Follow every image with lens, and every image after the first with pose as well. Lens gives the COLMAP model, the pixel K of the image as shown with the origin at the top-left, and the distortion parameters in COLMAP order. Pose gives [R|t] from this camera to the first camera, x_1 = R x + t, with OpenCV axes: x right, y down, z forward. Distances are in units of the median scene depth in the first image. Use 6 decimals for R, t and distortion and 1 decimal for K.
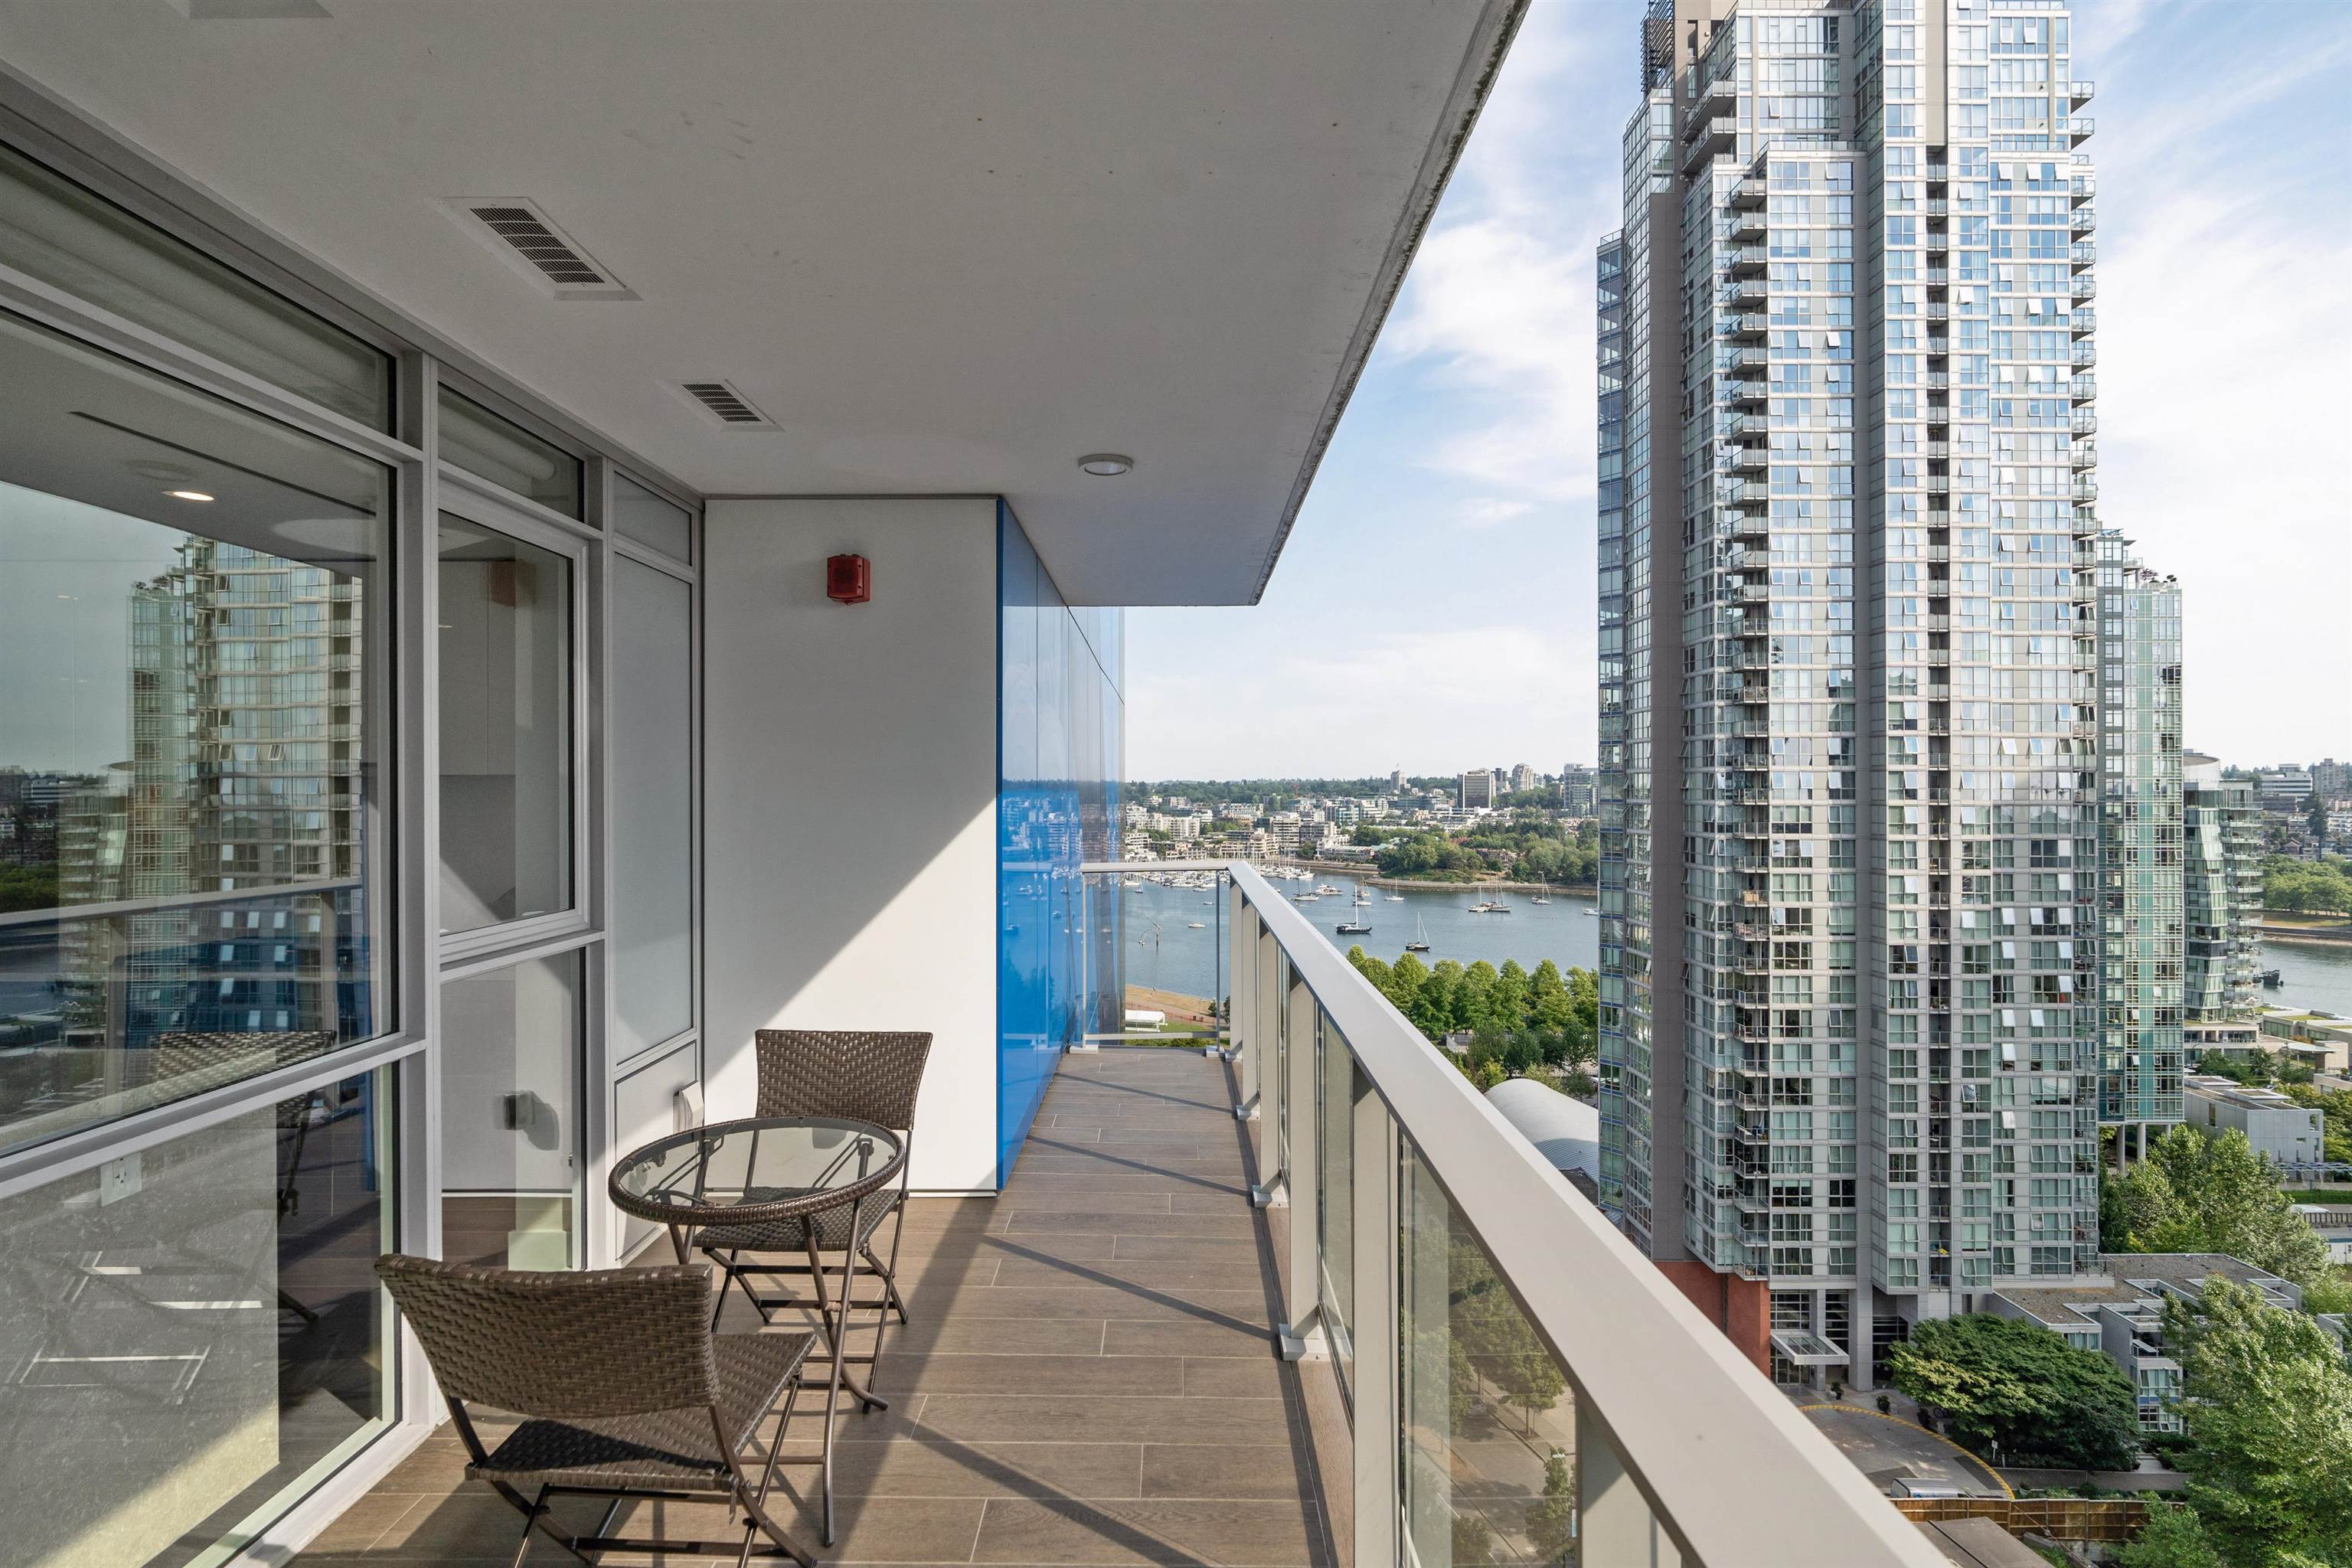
lens RADIAL K [[1097.3, 0, 1182.1], [0, 1097.3, 793.6], [0, 0, 1]] dist [-0.000267, -0.000068]
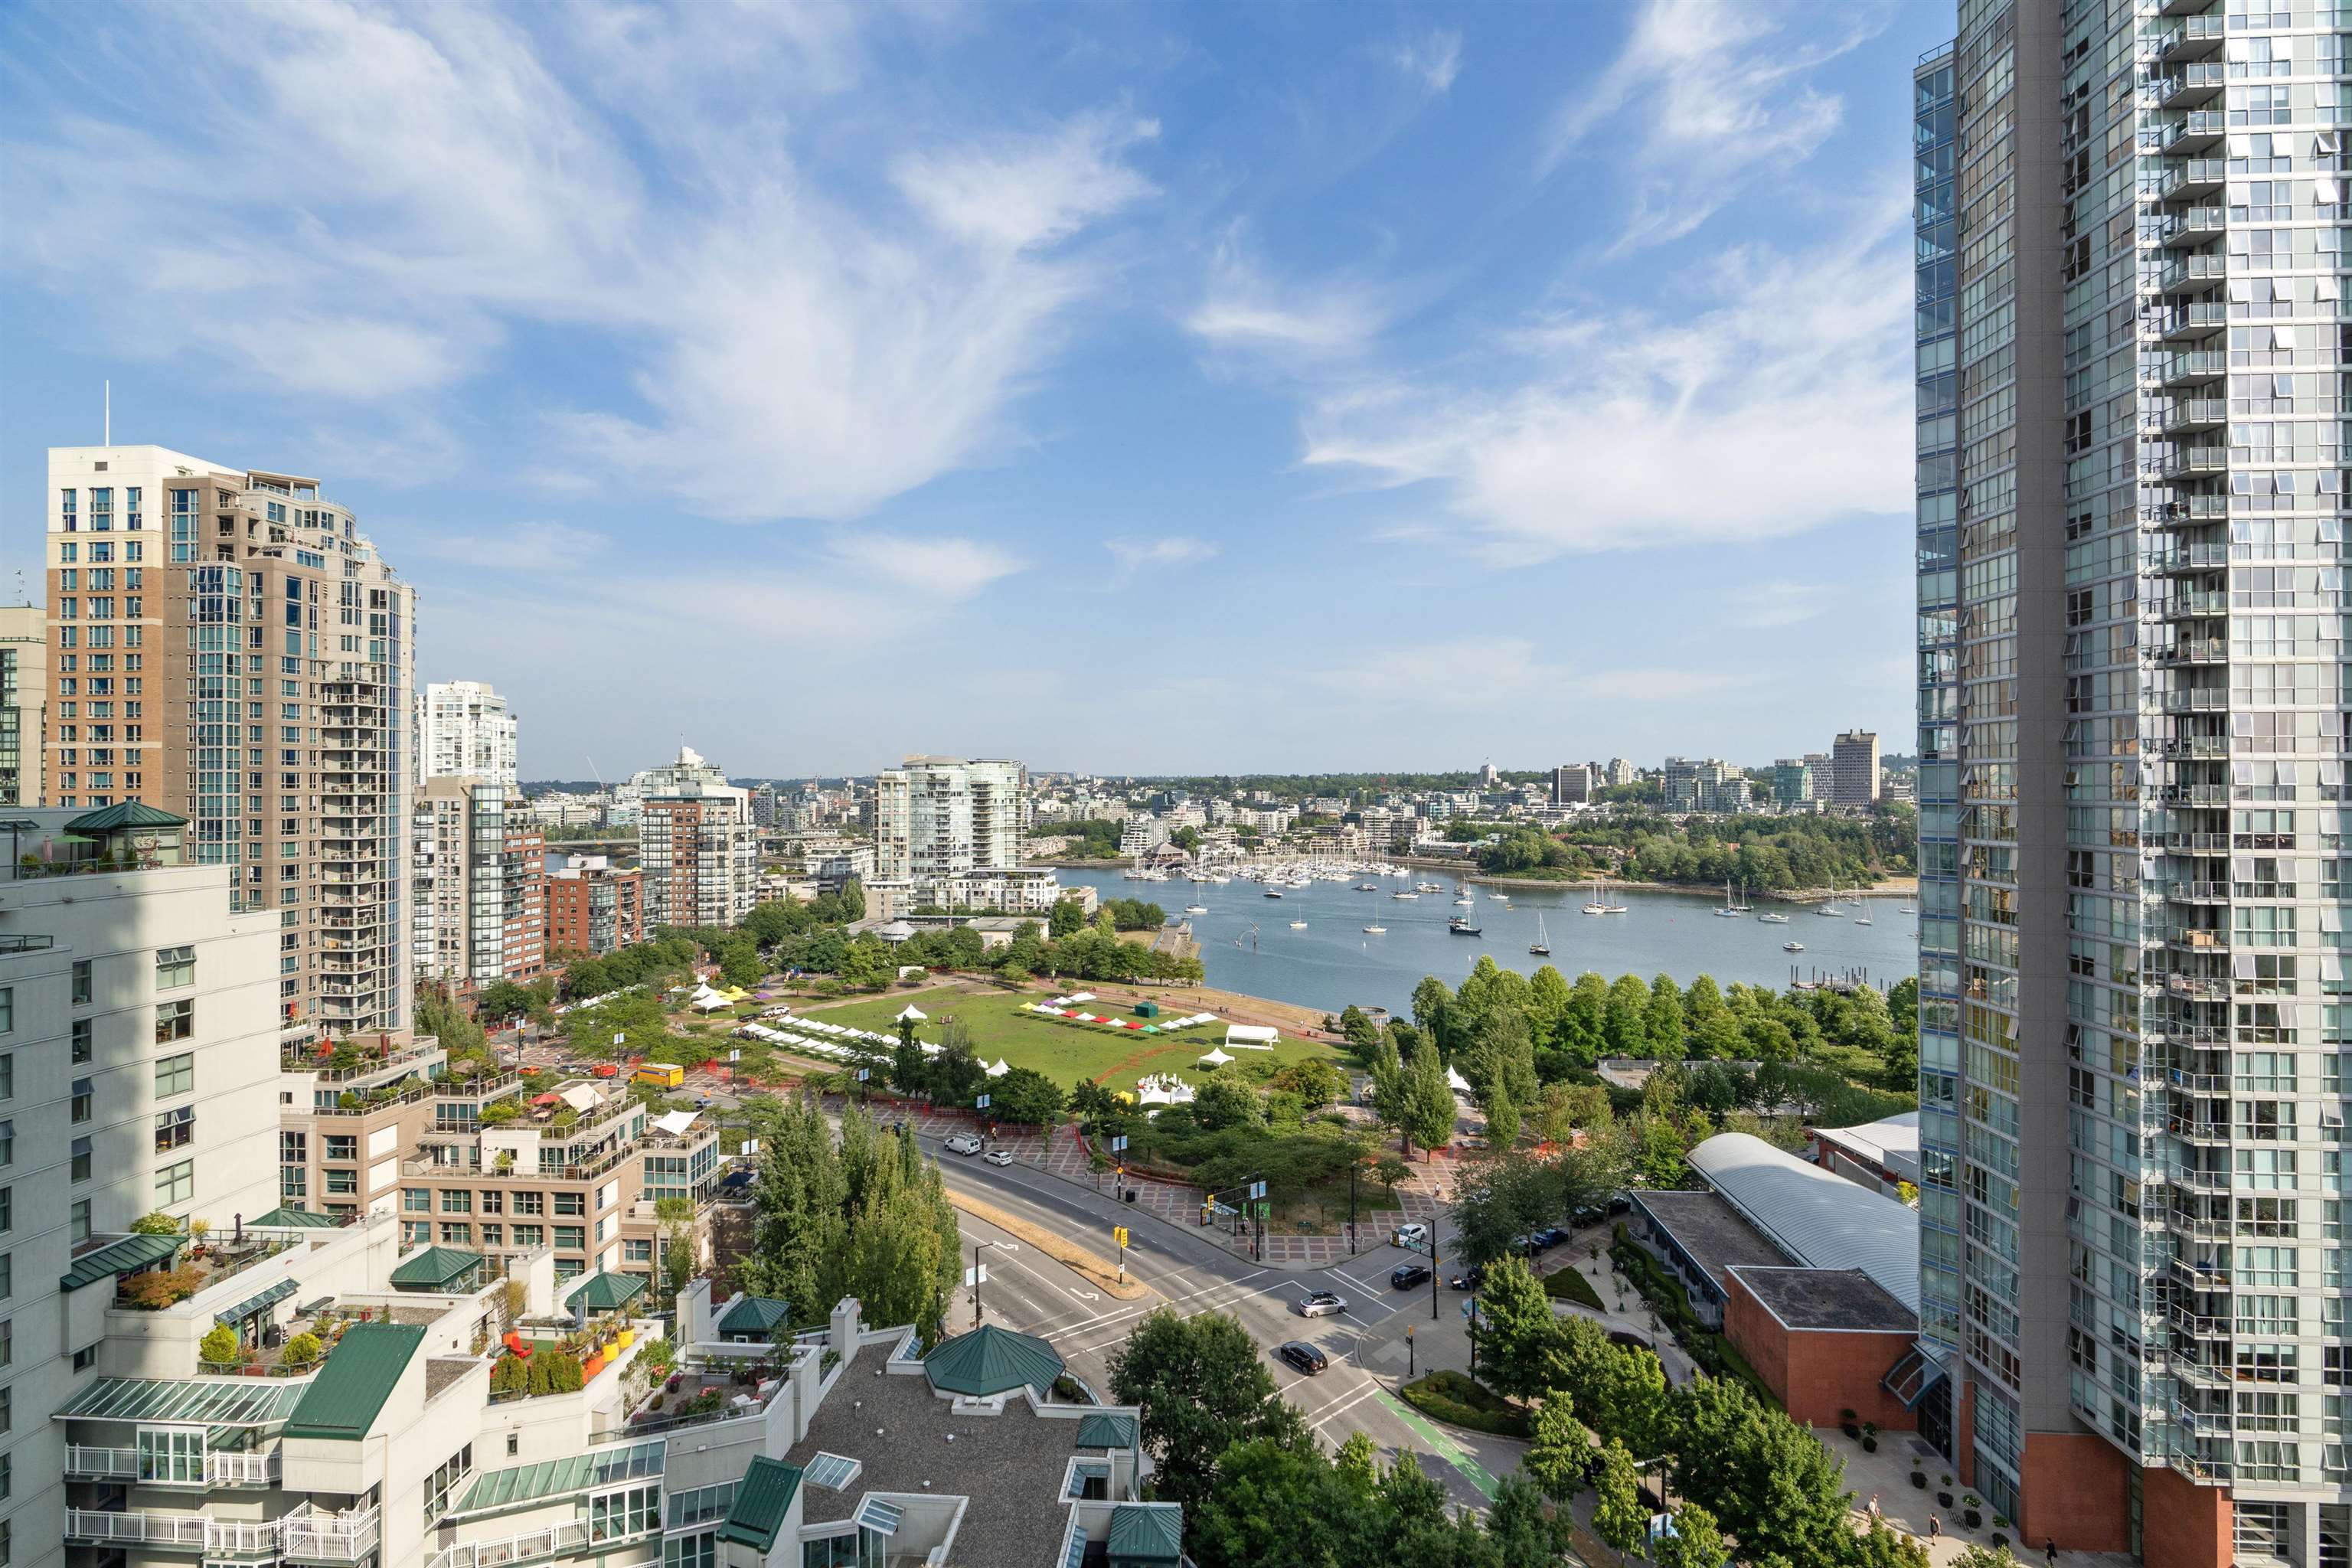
lens RADIAL K [[1107.2, 0, 1192.0], [0, 1107.2, 783.6], [0, 0, 1]] dist [-0.006543, 0.003357]
pose [[0.997540, -0.001230, -0.070084, -0.077882], [0.000938, 0.999991, -0.004199, -0.003227], [0.070088, 0.004123, 0.997532, 0.244648]]
